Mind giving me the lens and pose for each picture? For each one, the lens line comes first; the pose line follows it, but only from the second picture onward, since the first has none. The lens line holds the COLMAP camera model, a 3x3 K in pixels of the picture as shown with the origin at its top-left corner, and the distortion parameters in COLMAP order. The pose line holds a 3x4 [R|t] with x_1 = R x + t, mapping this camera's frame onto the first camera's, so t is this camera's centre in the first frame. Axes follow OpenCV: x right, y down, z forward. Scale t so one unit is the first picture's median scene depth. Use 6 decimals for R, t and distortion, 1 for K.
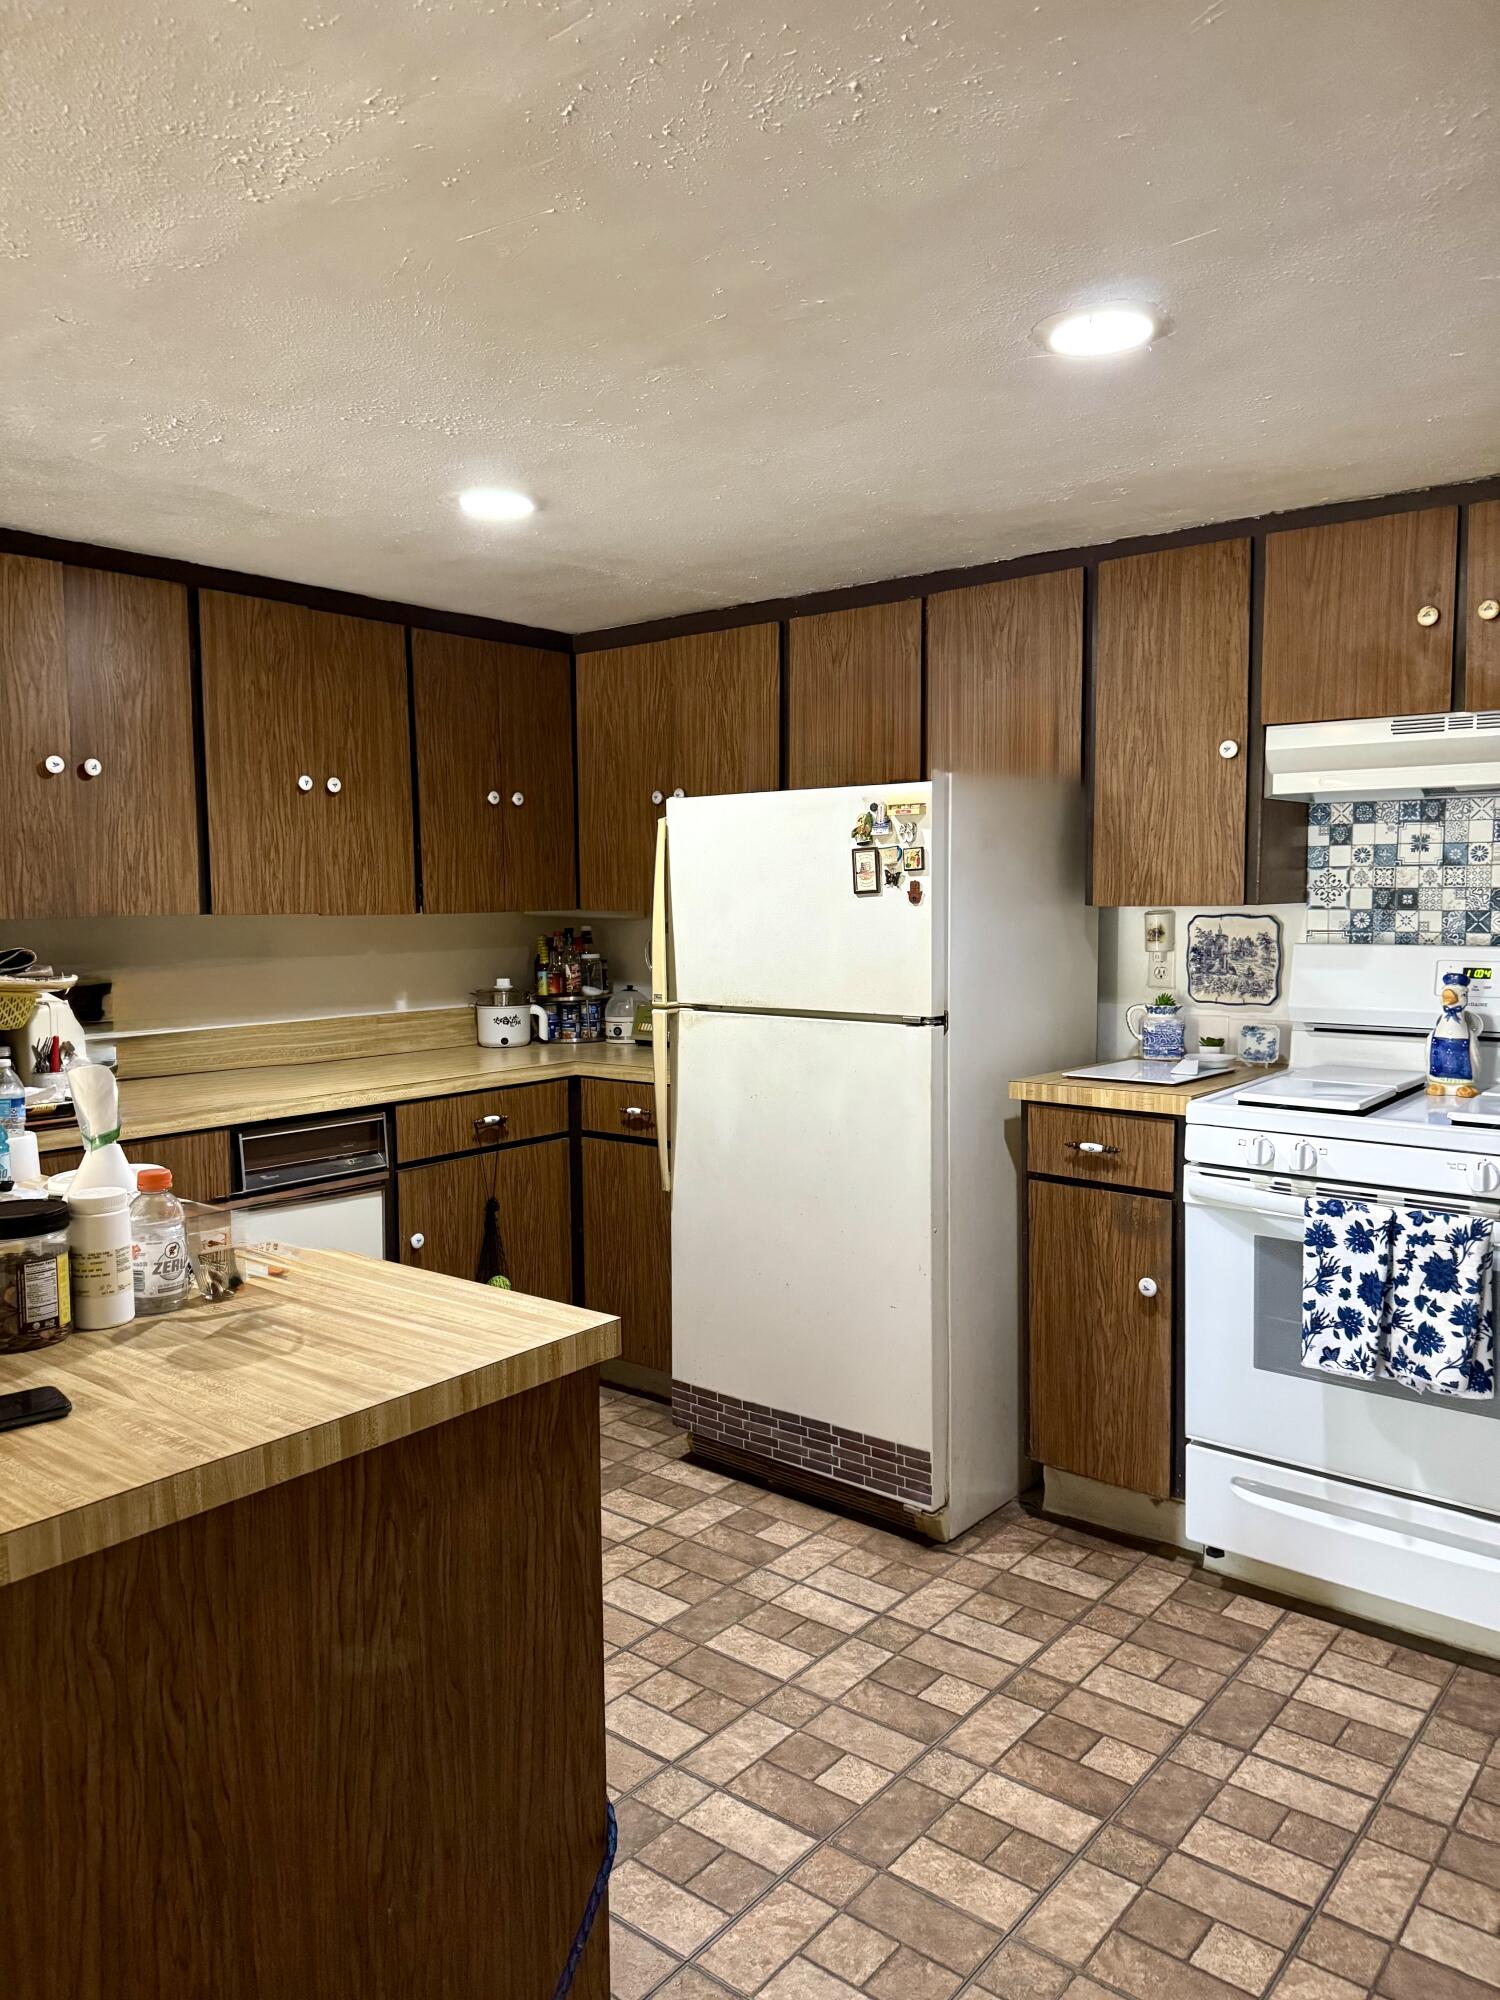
lens RADIAL K [[1387.0, 0, 756.3], [0, 1387.0, 997.8], [0, 0, 1]] dist [0.032275, -0.037573]
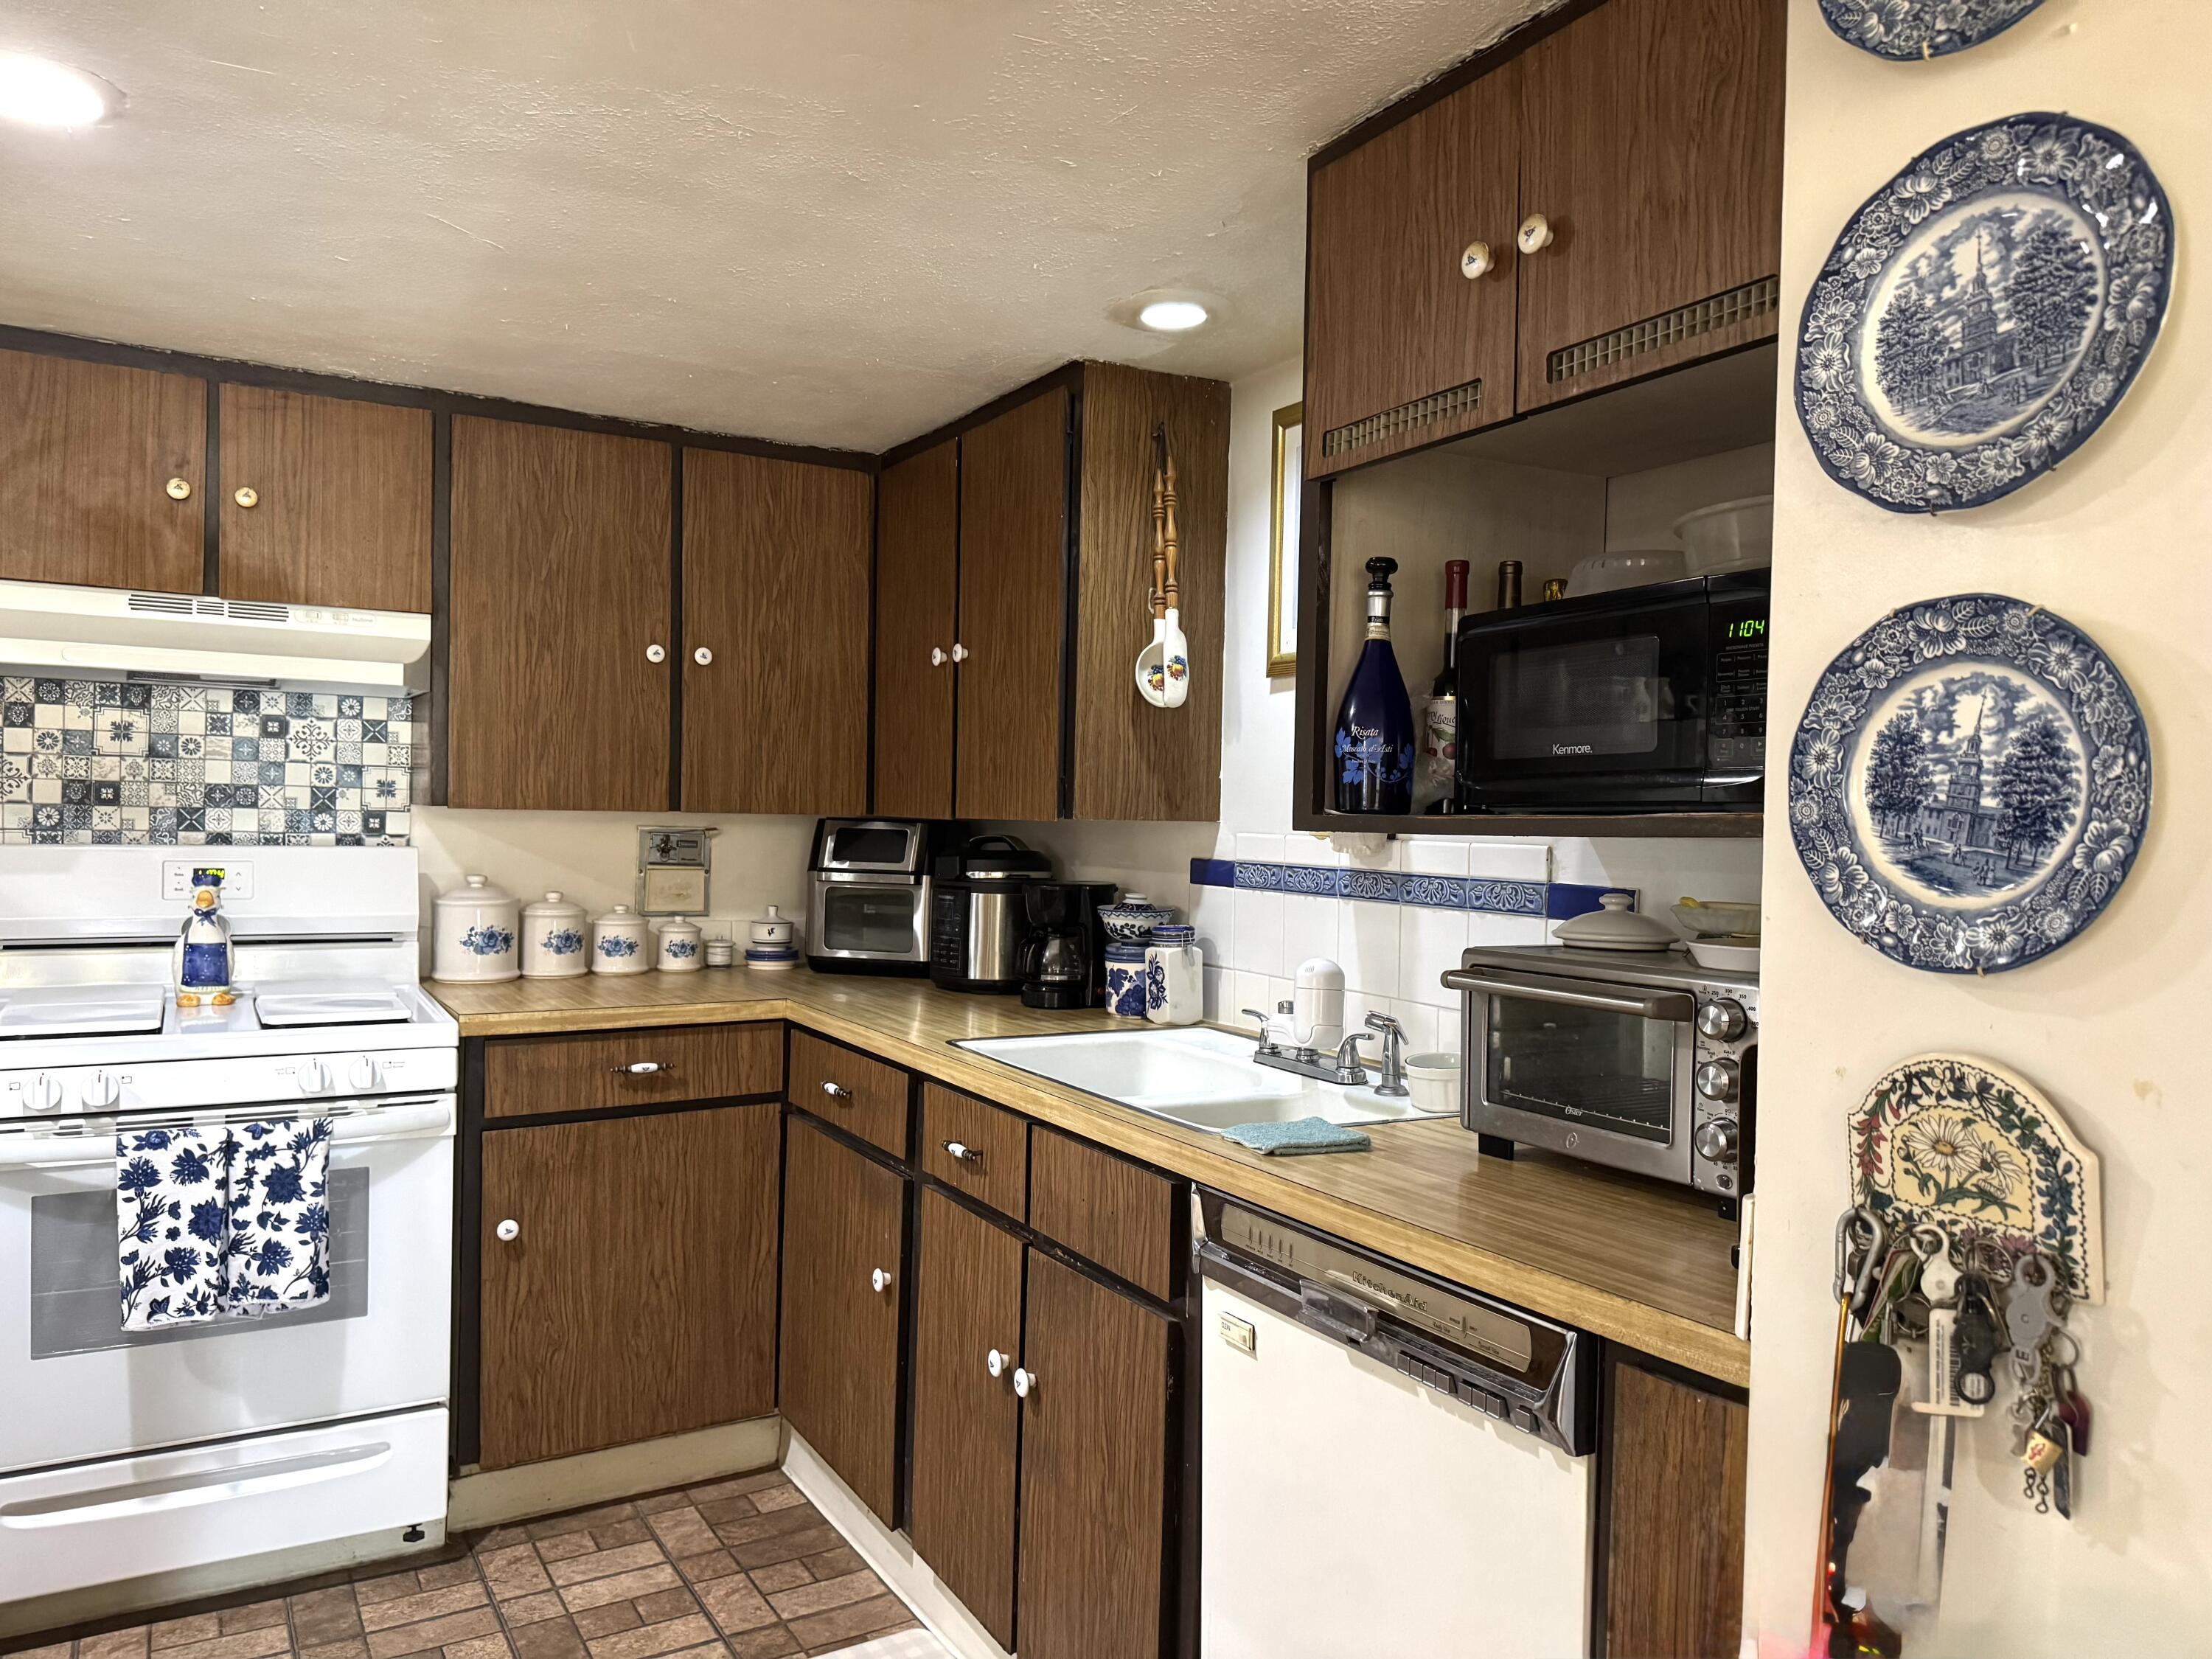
lens RADIAL K [[1534.0, 0, 1117.9], [0, 1534.0, 834.6], [0, 0, 1]] dist [0.032275, -0.037573]
pose [[0.361734, -0.001459, 0.932280, -0.276345], [0.047102, 0.998750, -0.016712, 0.002389], [-0.931091, 0.049957, 0.361350, 0.067283]]
